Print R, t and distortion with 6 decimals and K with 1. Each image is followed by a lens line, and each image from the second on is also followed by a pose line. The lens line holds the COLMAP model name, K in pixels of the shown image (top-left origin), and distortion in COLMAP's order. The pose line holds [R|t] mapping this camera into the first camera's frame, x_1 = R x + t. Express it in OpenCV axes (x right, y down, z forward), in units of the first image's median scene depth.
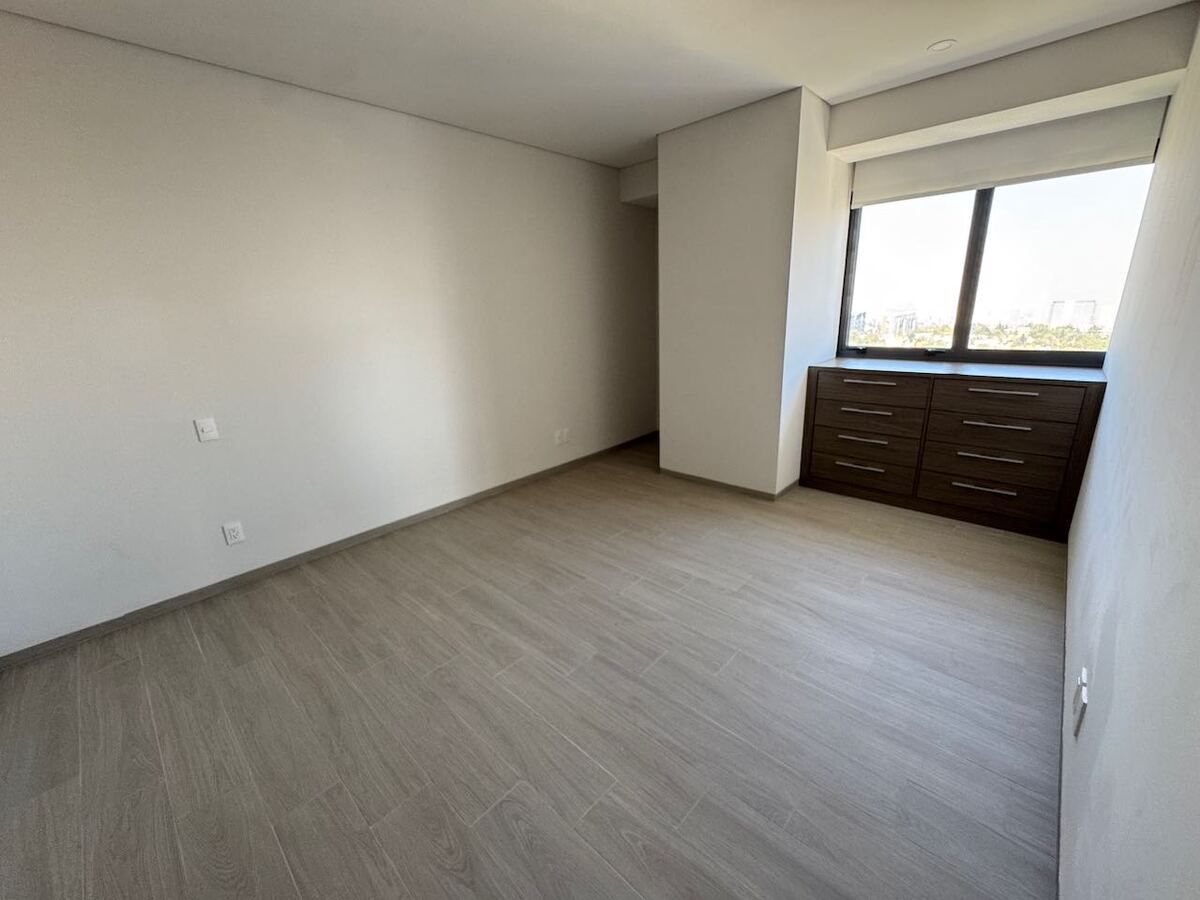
lens RADIAL K [[481.6, 0, 597.3], [0, 481.6, 447.8], [0, 0, 1]] dist [-0.002849, -0.000269]
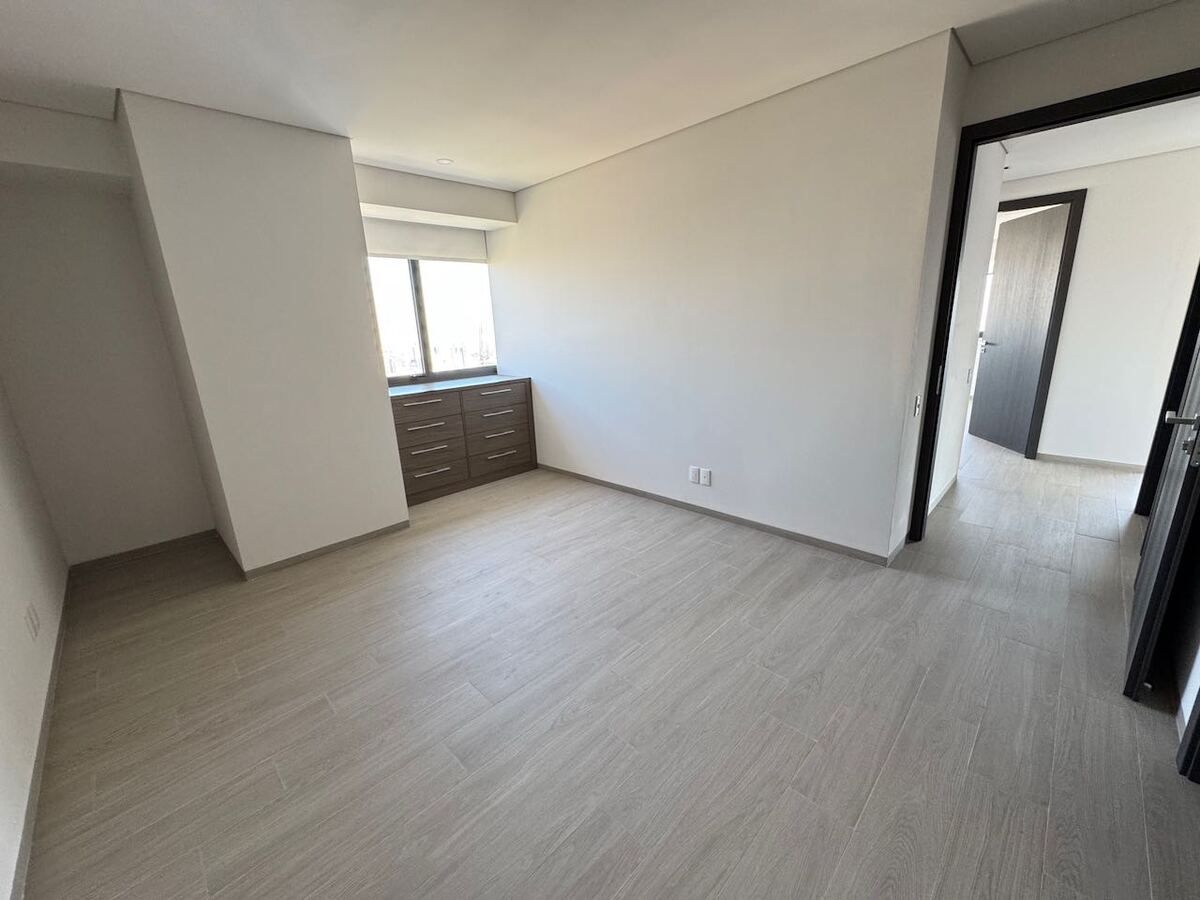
lens RADIAL K [[481.6, 0, 597.2], [0, 481.6, 451.6], [0, 0, 1]] dist [-0.002849, -0.000269]
pose [[0.031564, -0.219830, 0.975027, -0.673104], [0.321161, 0.926013, 0.198383, -0.128740], [-0.946499, 0.306879, 0.099829, 0.529764]]
